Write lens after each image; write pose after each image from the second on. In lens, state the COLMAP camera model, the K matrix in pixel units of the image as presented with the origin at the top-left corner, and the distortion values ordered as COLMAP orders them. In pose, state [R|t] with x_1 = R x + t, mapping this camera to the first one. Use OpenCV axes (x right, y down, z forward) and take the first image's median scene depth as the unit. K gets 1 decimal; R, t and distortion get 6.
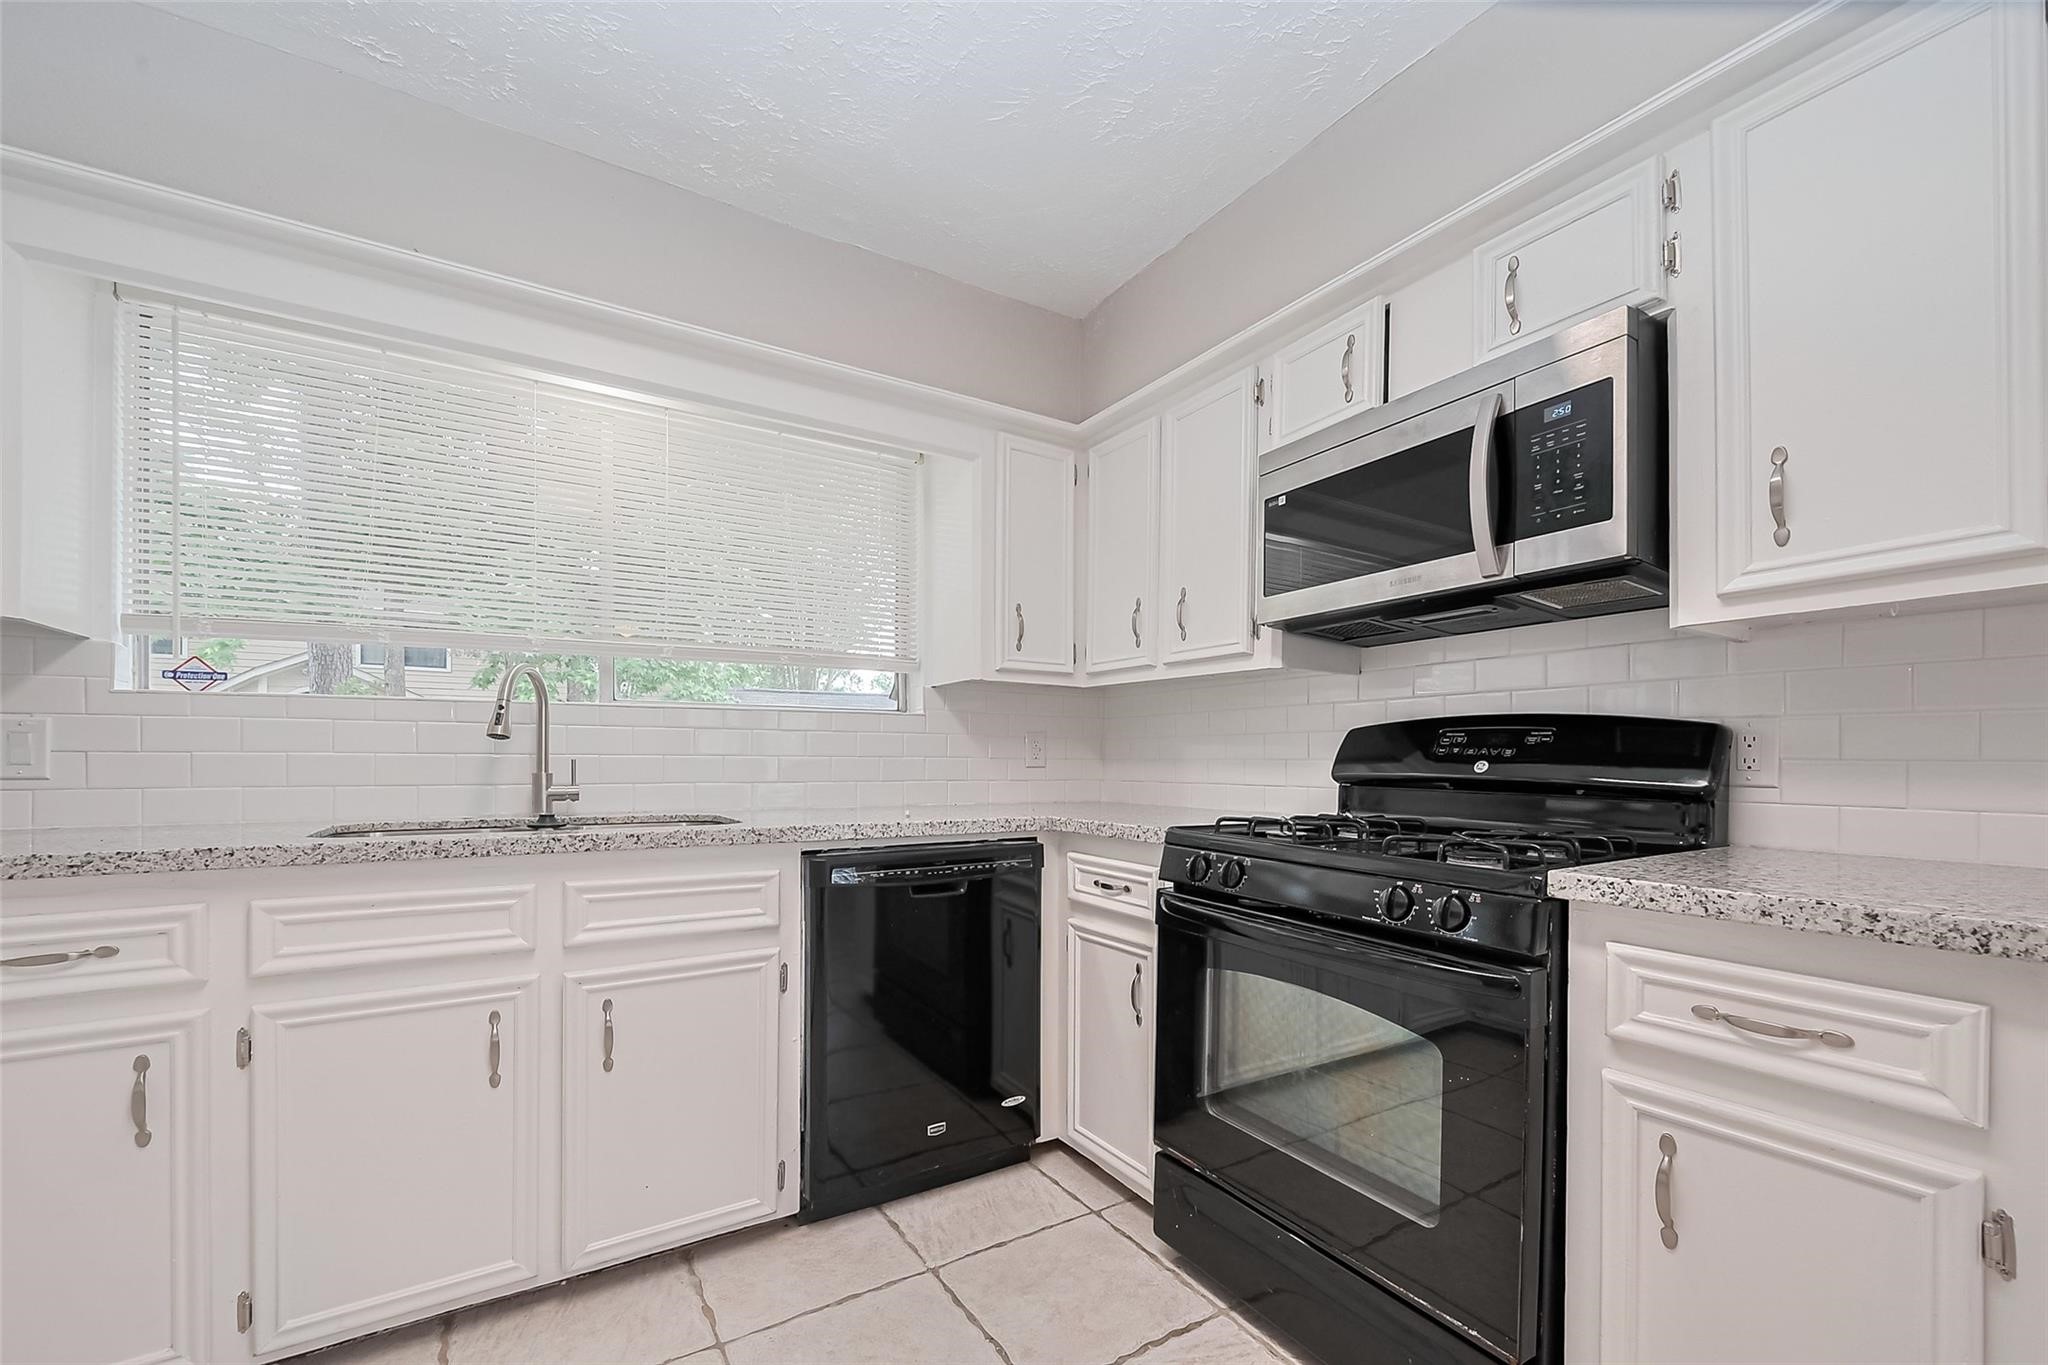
lens RADIAL K [[852.6, 0, 1076.4], [0, 852.6, 766.3], [0, 0, 1]] dist [-0.006151, -0.001310]
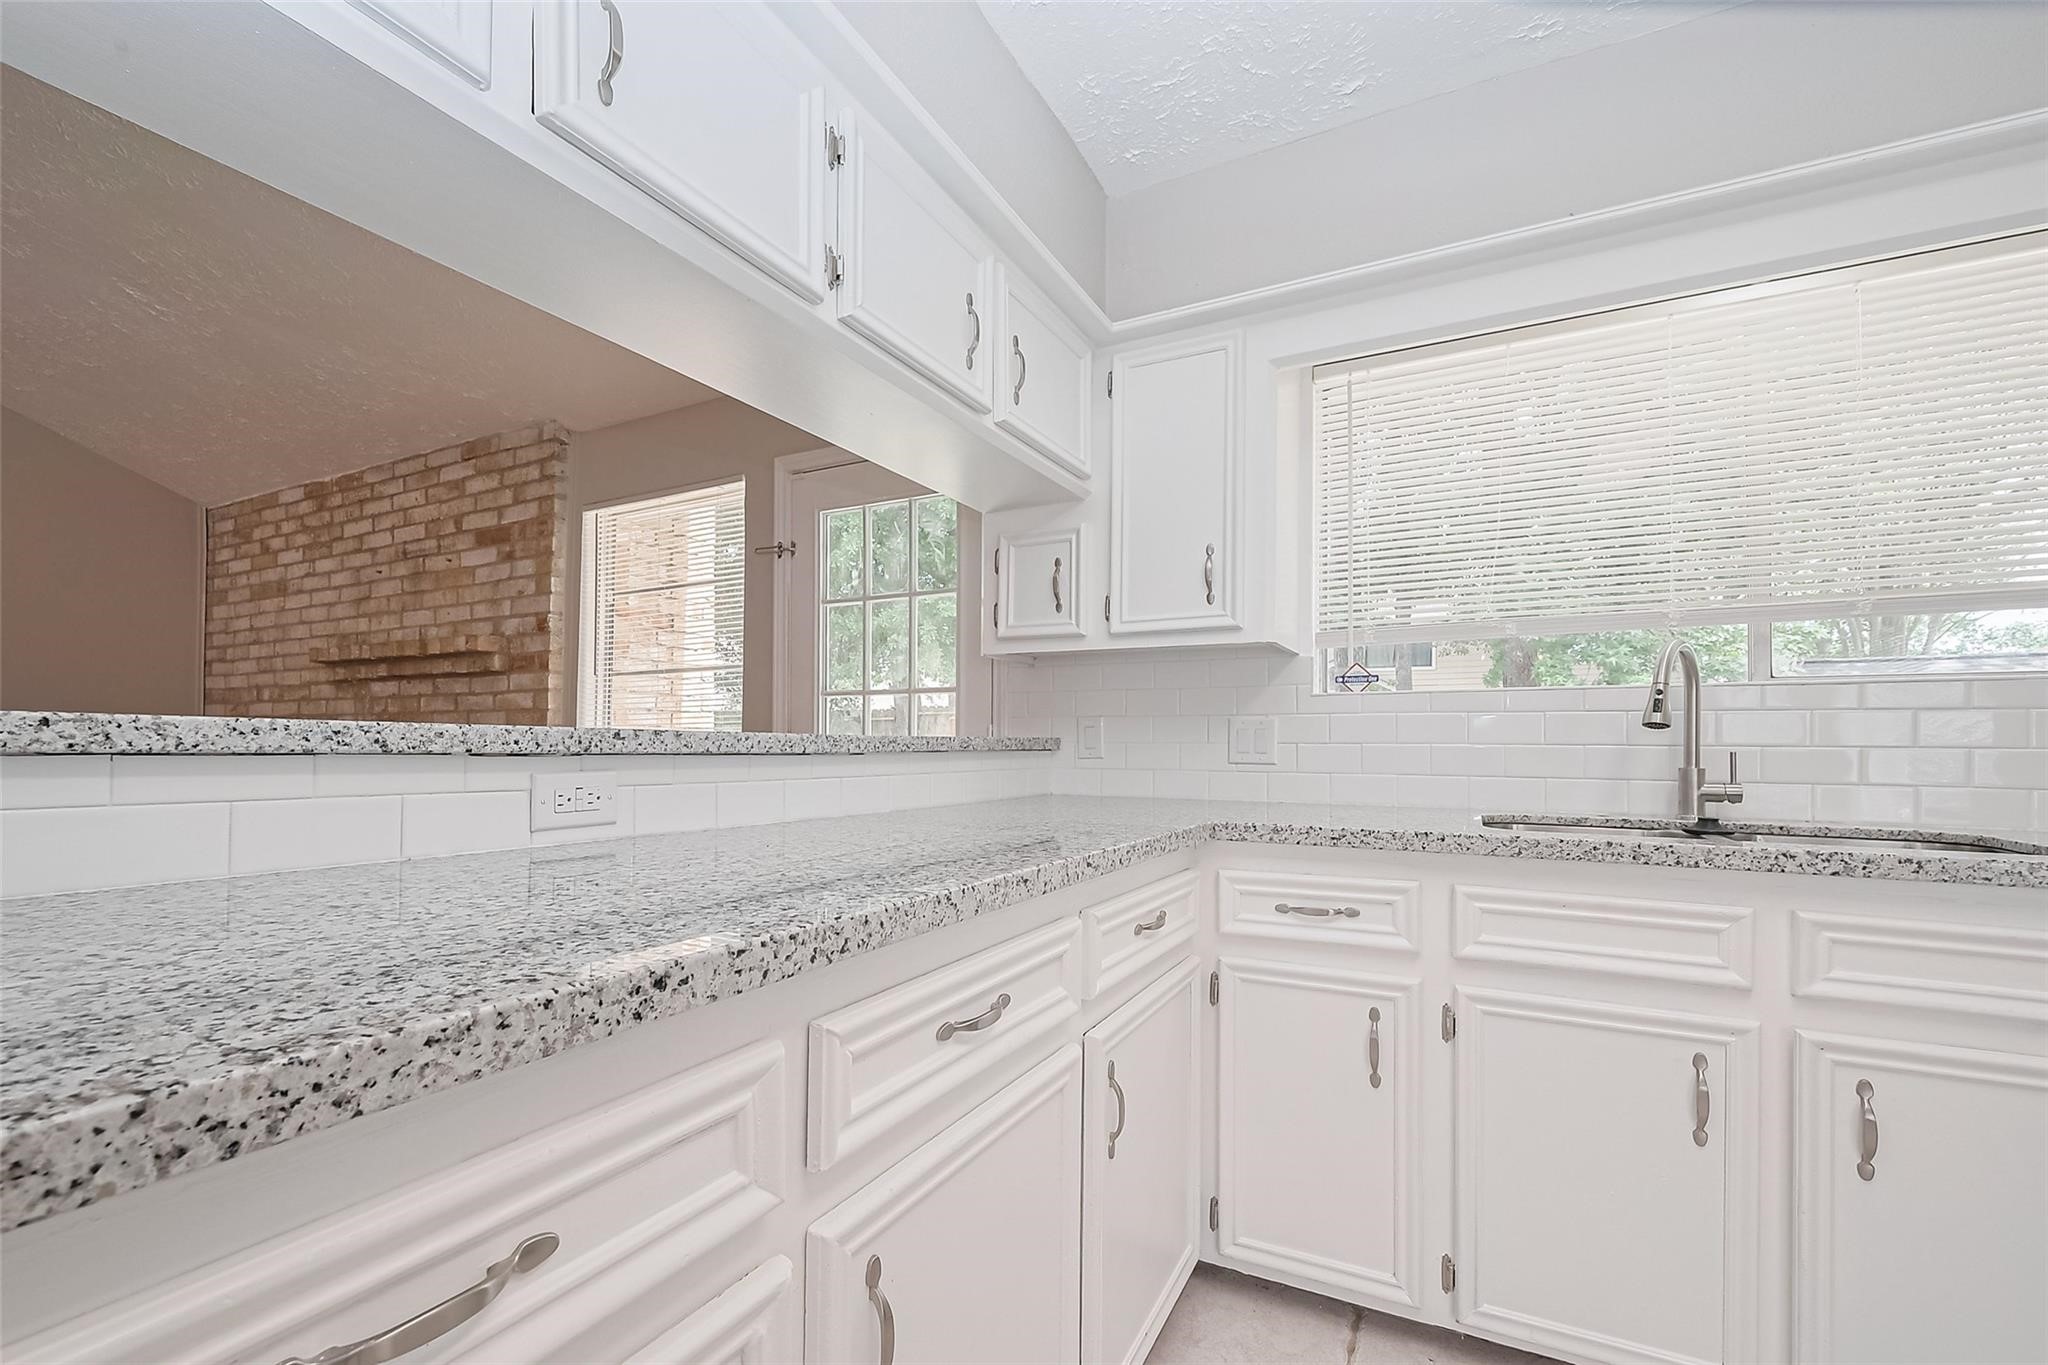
lens RADIAL K [[851.3, 0, 999.0], [0, 851.3, 734.4], [0, 0, 1]] dist [-0.000713, -0.000674]
pose [[0.464051, -0.013203, -0.885710, -0.238624], [-0.009741, 0.999752, -0.020006, -0.001556], [0.885755, 0.017912, 0.463807, -0.000609]]
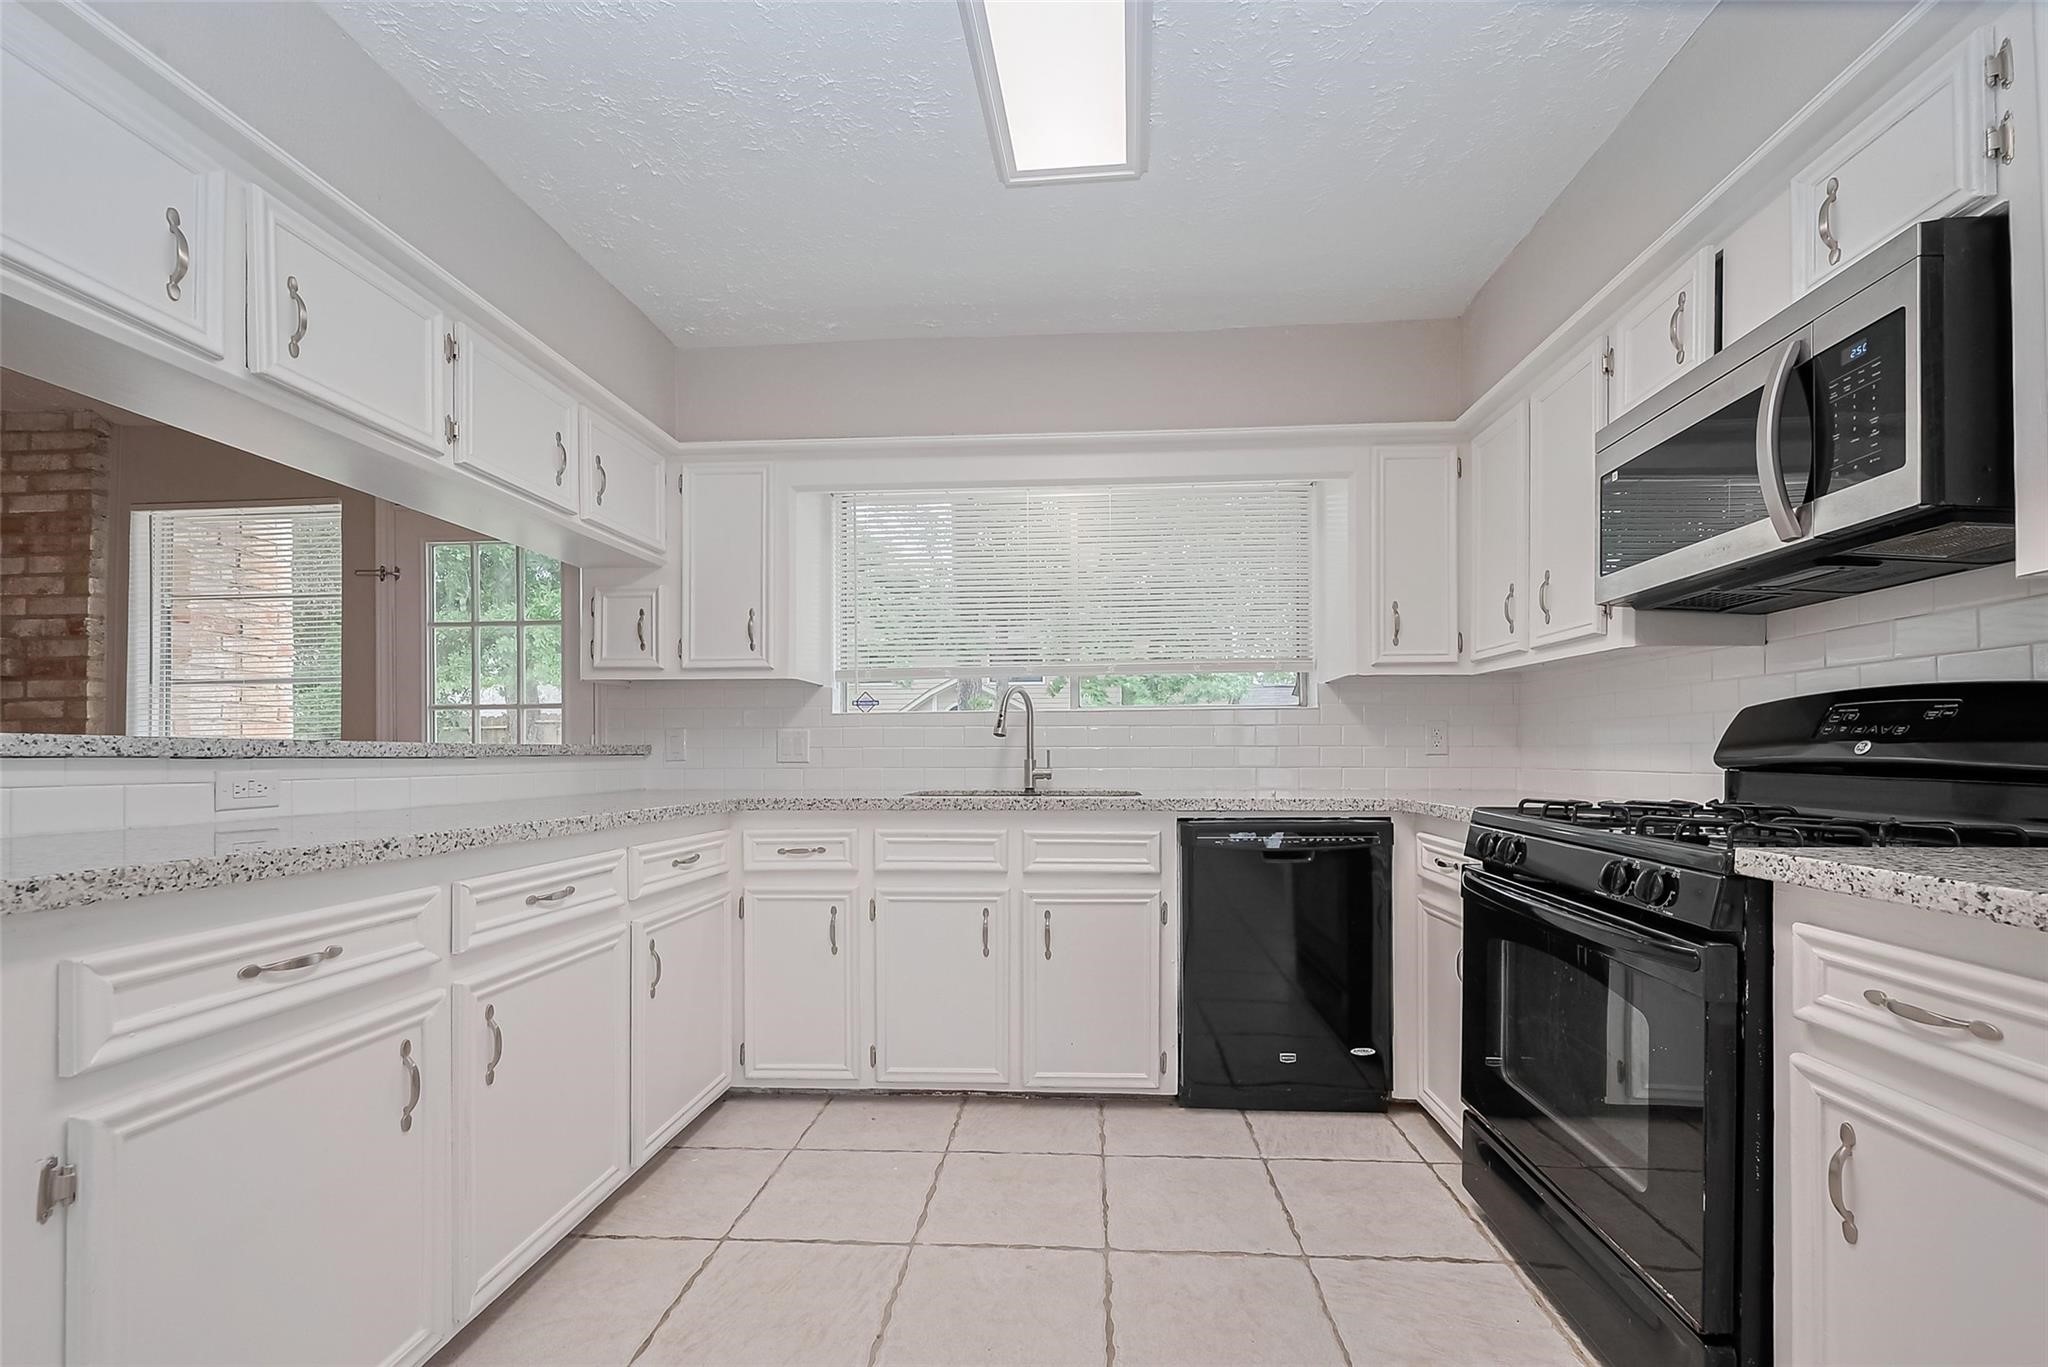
lens RADIAL K [[862.3, 0, 1008.3], [0, 862.3, 753.8], [0, 0, 1]] dist [-0.014099, 0.002555]
pose [[0.775160, -0.007258, -0.631723, 0.337974], [0.003164, 0.999966, -0.007606, 0.010963], [0.631757, 0.003897, 0.775156, -0.206896]]
